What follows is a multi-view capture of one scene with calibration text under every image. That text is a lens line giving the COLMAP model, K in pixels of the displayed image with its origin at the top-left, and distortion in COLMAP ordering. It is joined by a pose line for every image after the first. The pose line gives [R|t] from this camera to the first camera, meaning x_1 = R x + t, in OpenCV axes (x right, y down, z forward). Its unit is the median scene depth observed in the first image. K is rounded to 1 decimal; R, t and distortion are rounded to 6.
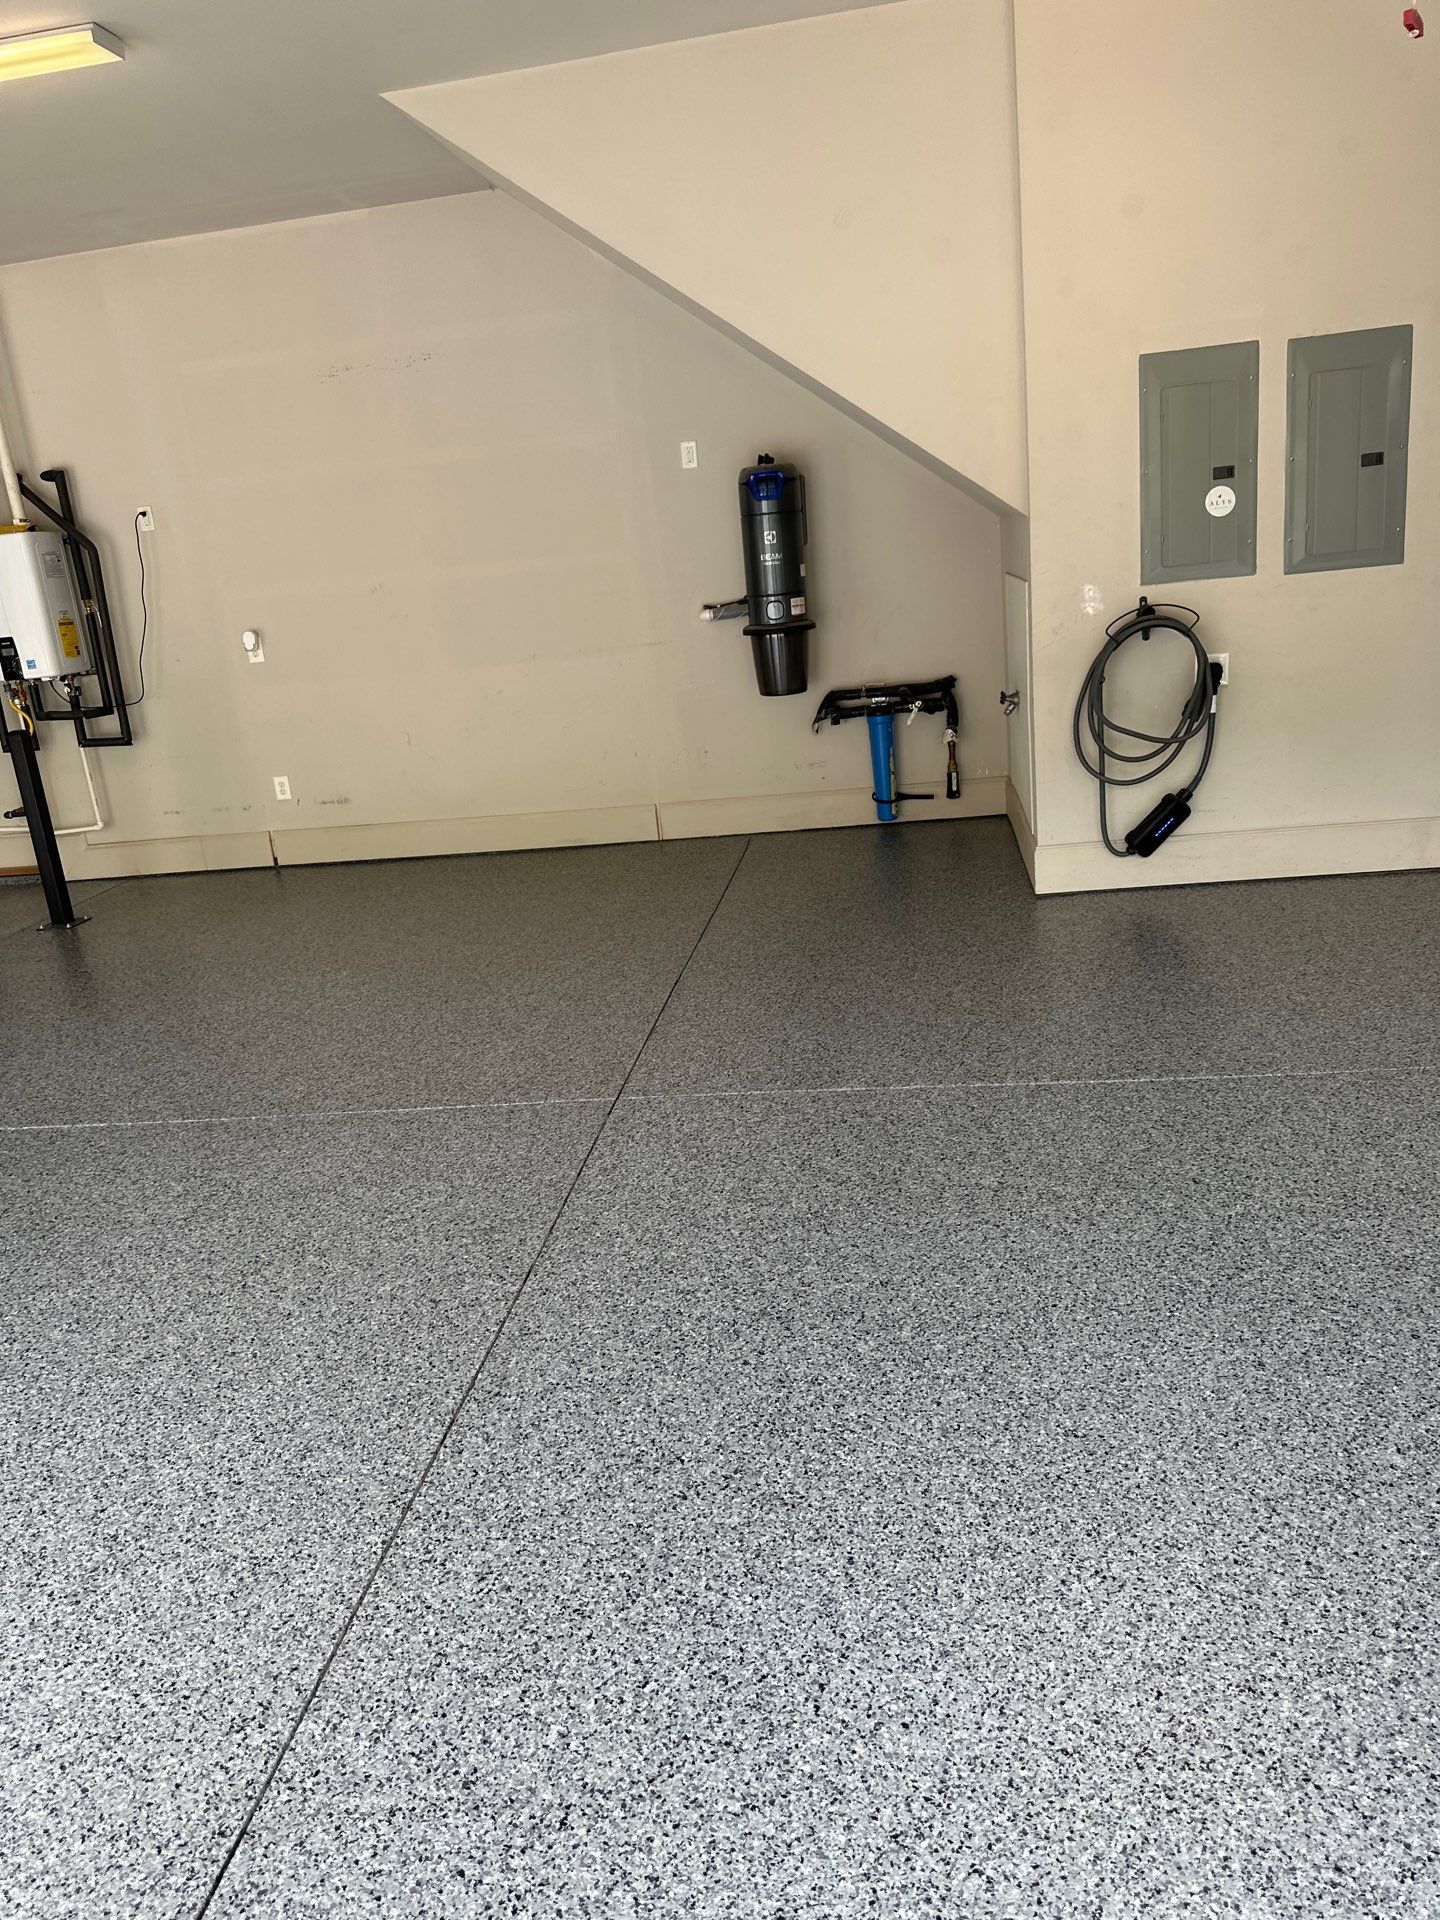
lens RADIAL K [[1344.0, 0, 724.6], [0, 1344.0, 954.7], [0, 0, 1]] dist [0.037658, -0.050488]
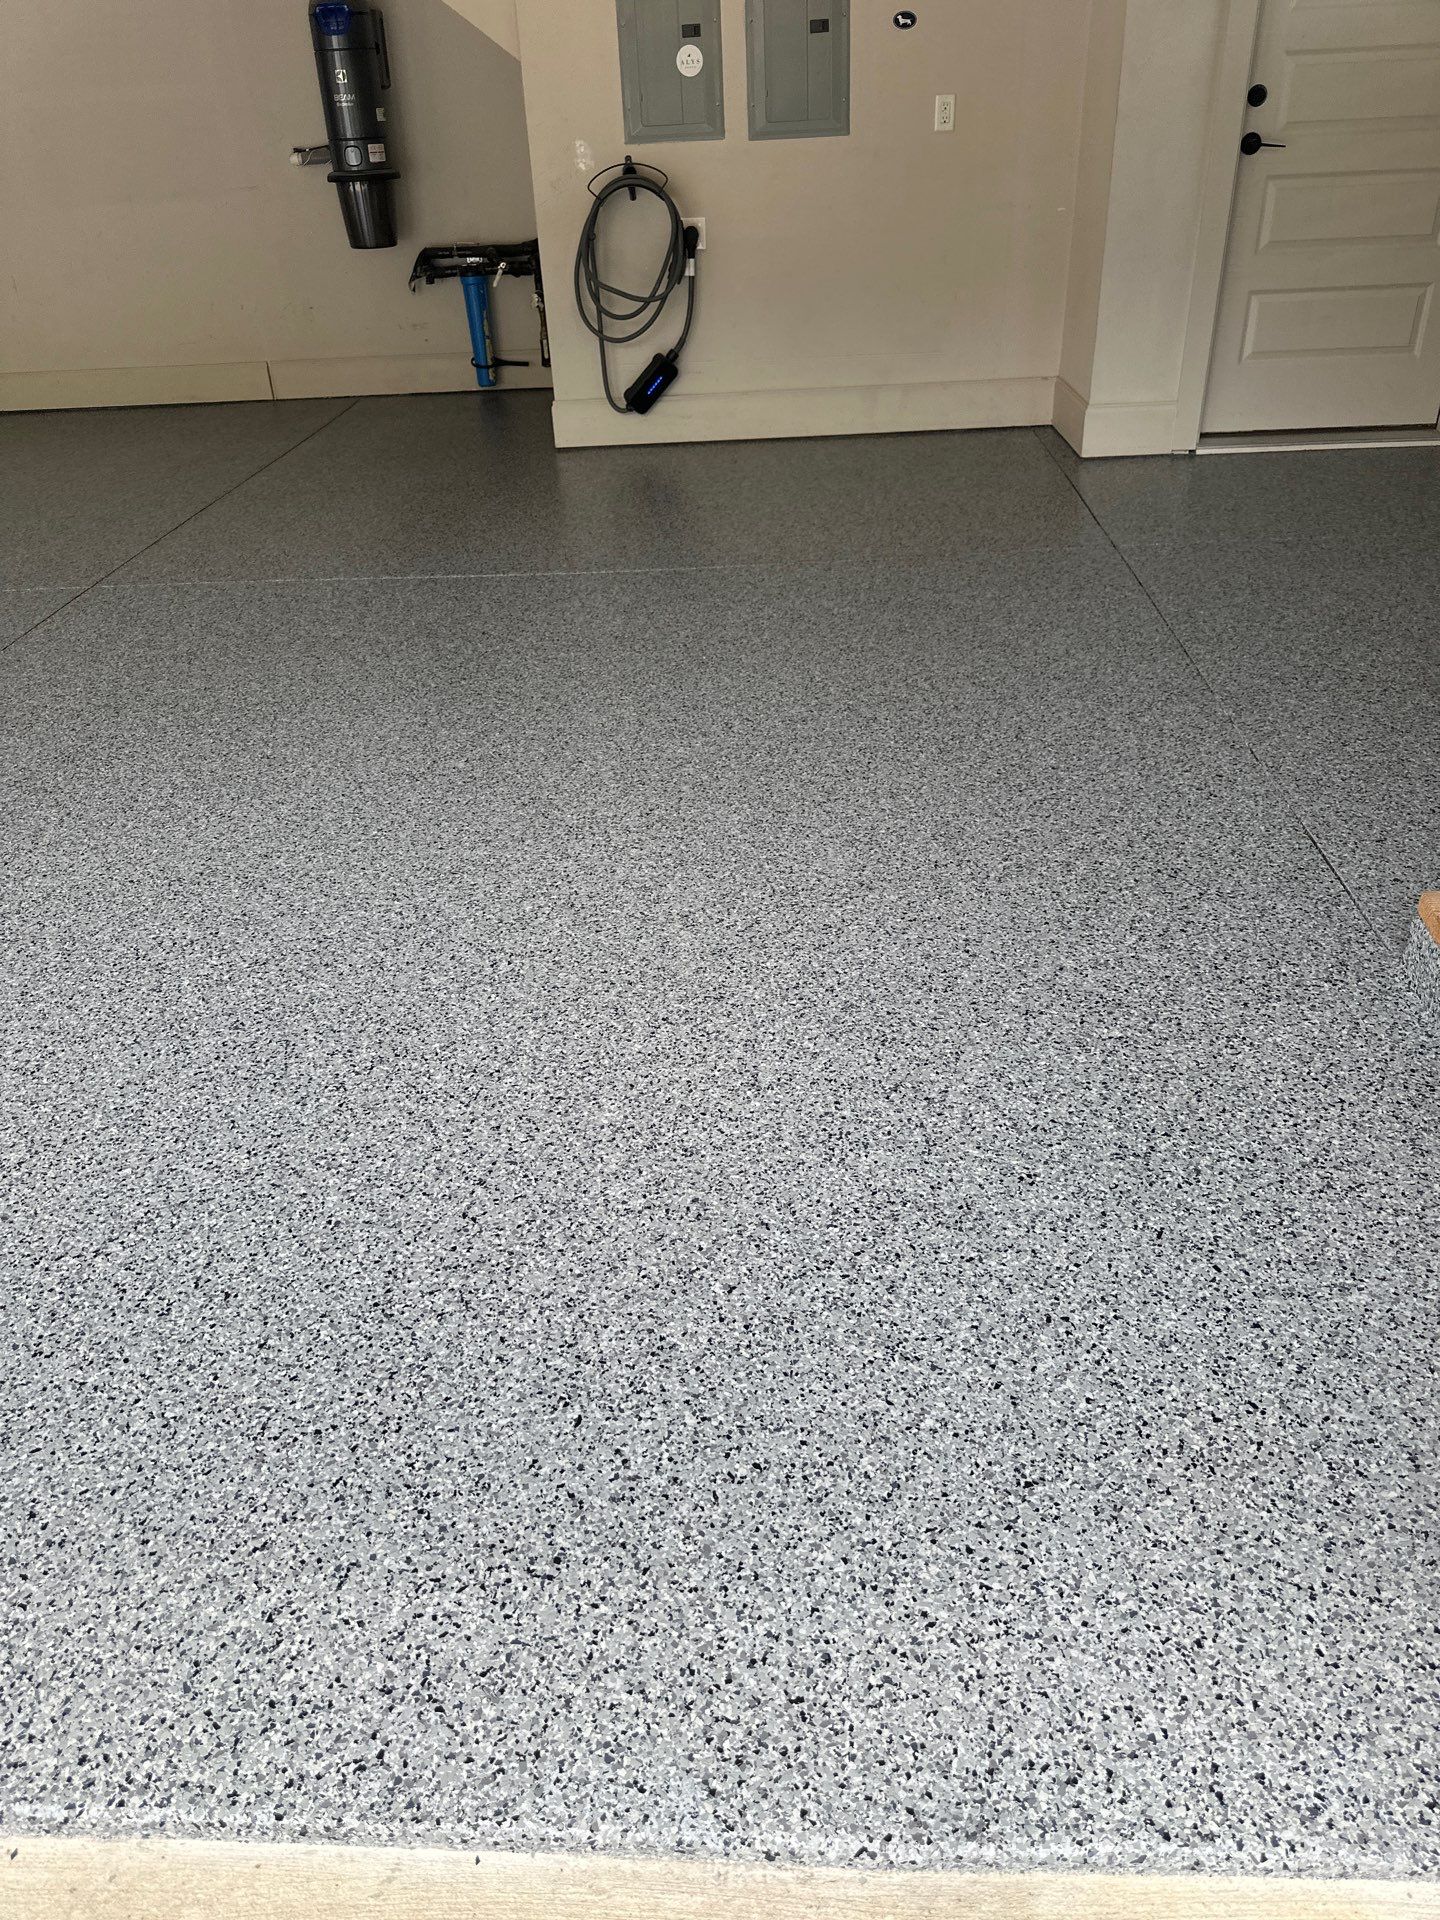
lens RADIAL K [[1344.0, 0, 722.3], [0, 1344.0, 973.5], [0, 0, 1]] dist [0.037658, -0.050488]
pose [[0.994603, -0.003202, 0.103700, 0.257040], [-0.024952, 0.962802, 0.269052, 0.073539], [-0.100704, -0.270188, 0.957527, -0.228002]]
